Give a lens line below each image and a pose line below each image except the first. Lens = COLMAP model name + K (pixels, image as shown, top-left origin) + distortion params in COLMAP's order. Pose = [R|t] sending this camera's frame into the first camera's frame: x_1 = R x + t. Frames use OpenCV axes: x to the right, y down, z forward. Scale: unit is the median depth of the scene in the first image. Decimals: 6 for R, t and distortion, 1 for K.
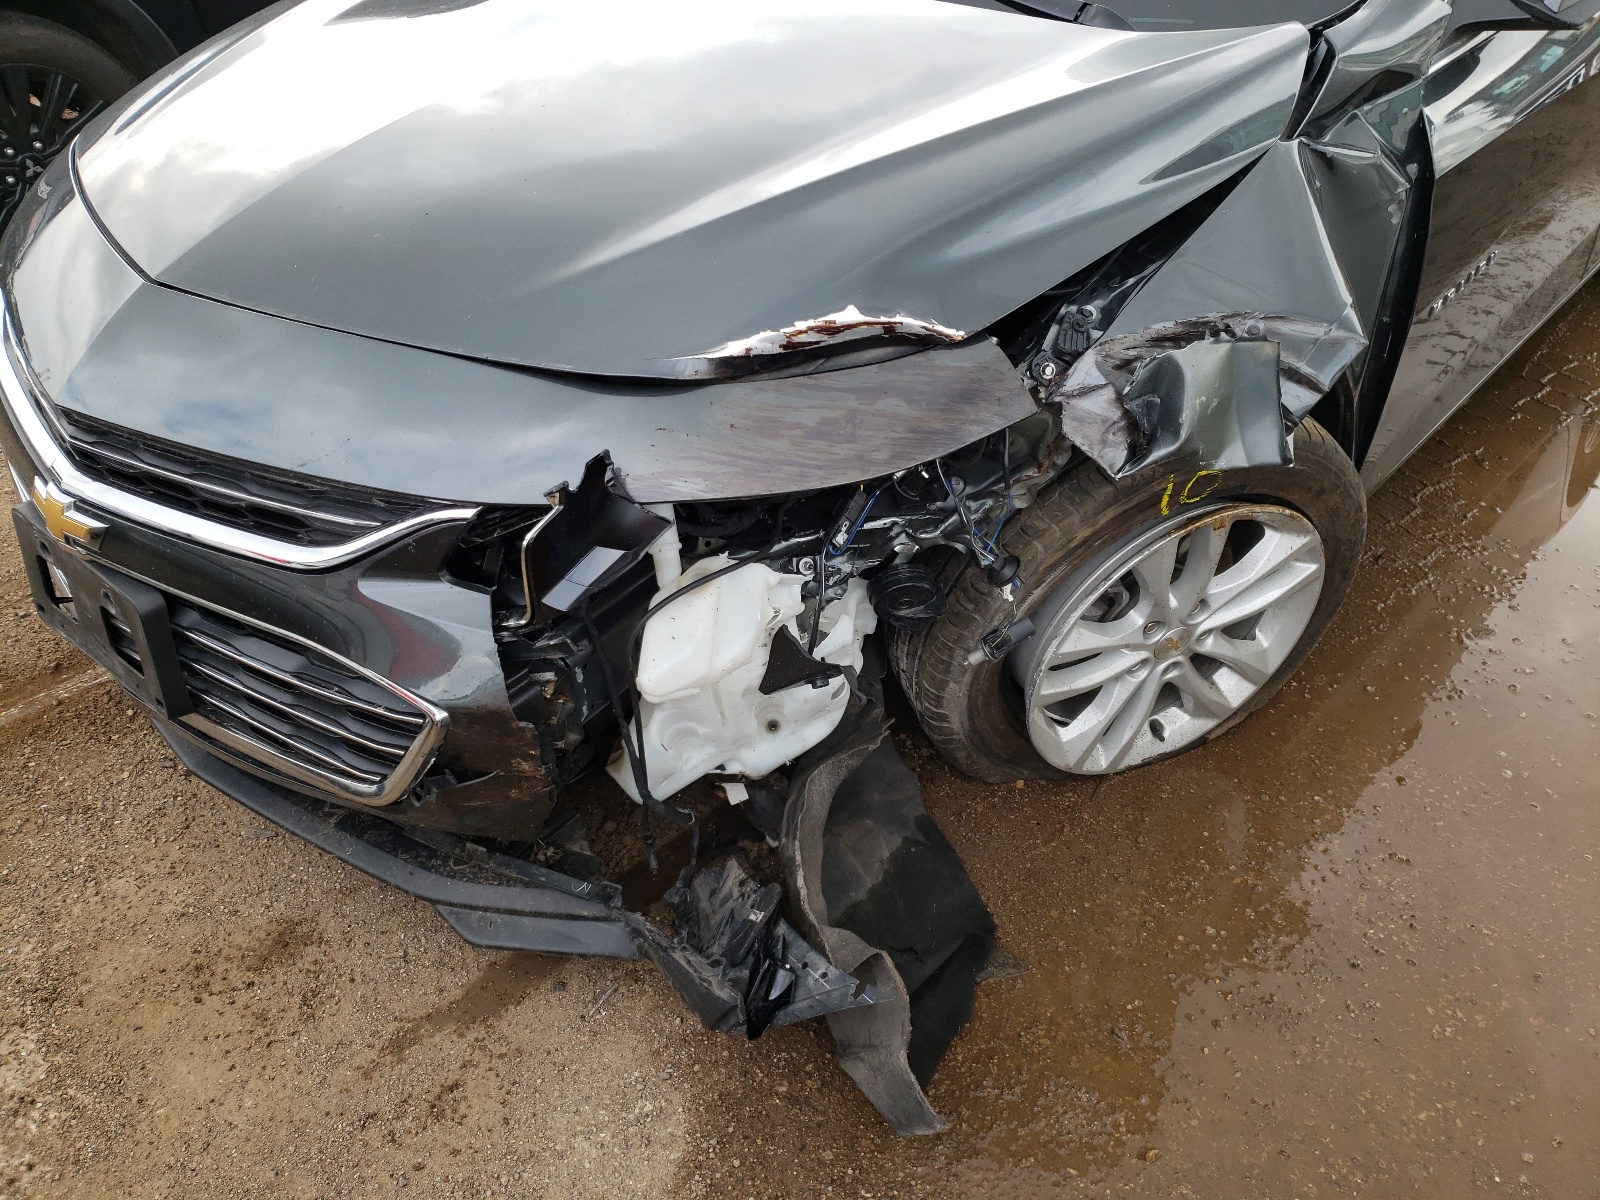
lens RADIAL K [[968.1, 0, 665.0], [0, 968.1, 436.0], [0, 0, 1]] dist [0.087158, -0.069371]
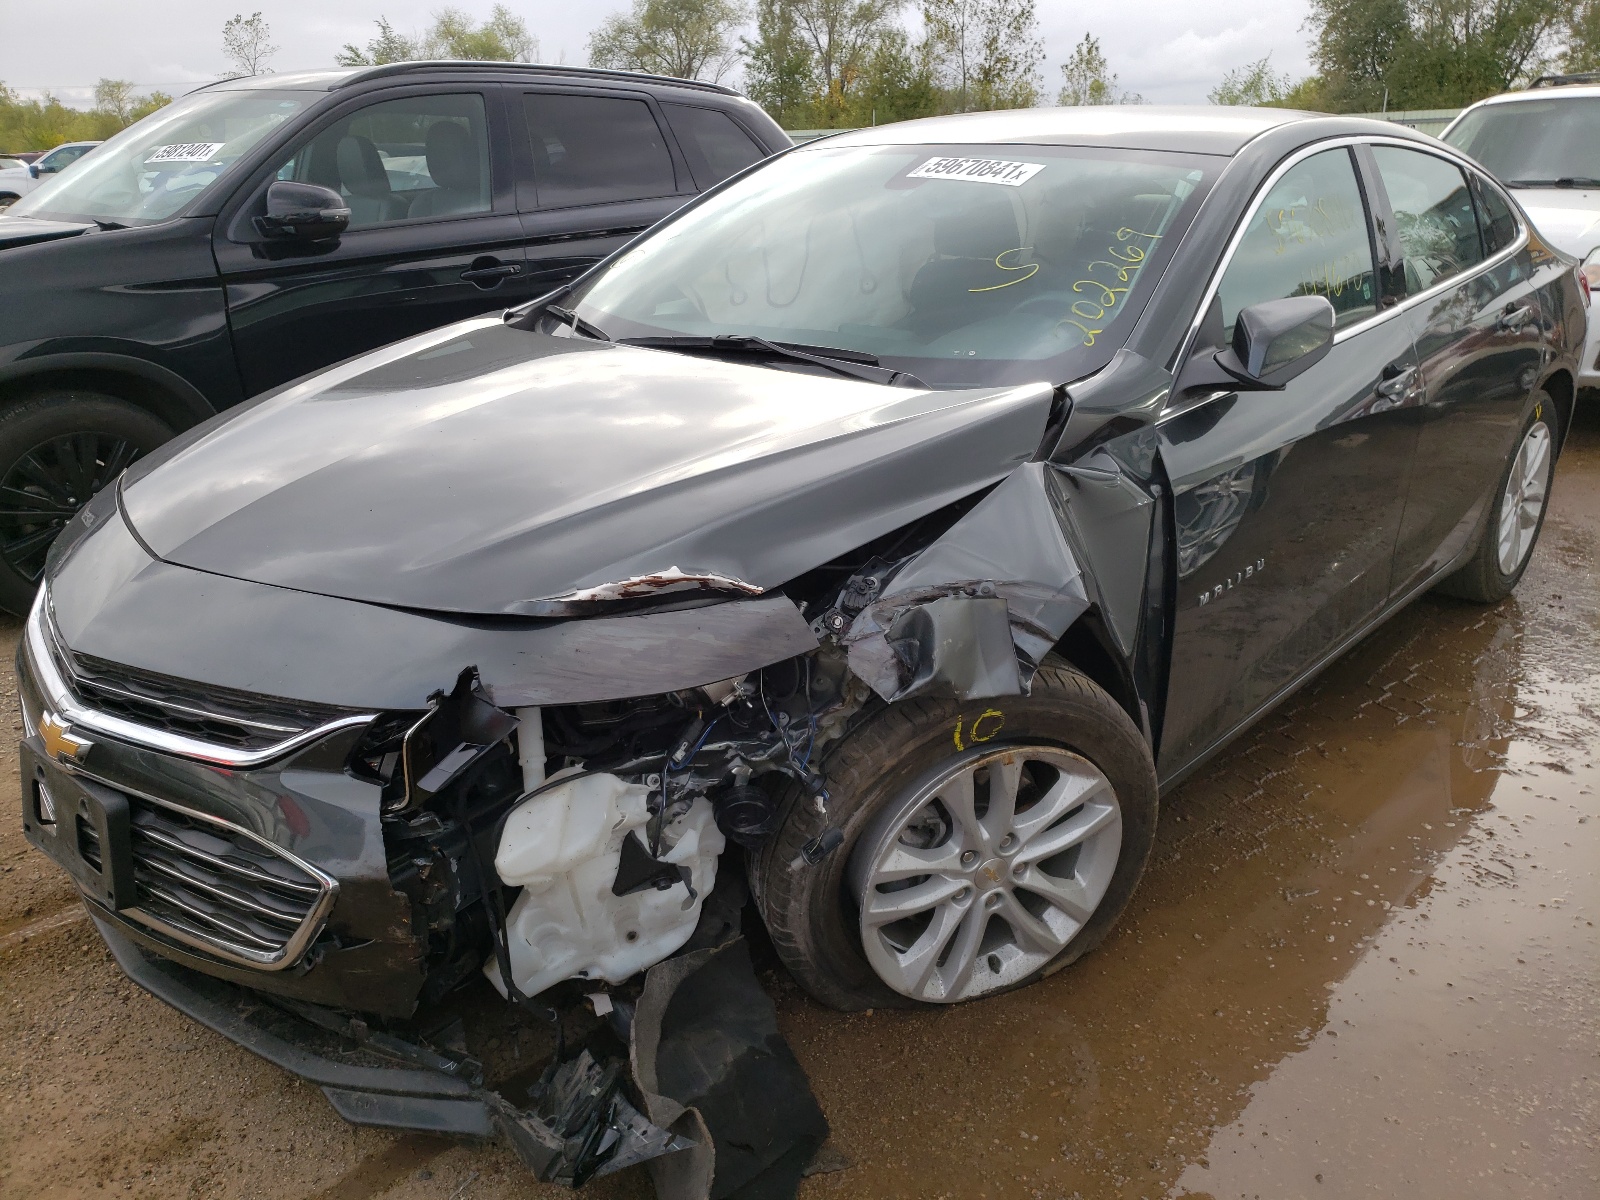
lens RADIAL K [[1219.8, 0, 800.0], [0, 1219.8, 600.0], [0, 0, 1]] dist [0.047711, 0.000584]
pose [[0.999455, -0.002691, -0.032901, 0.373412], [-0.006823, 0.958307, -0.285659, 0.345090], [0.032298, 0.285728, 0.957766, -0.516560]]
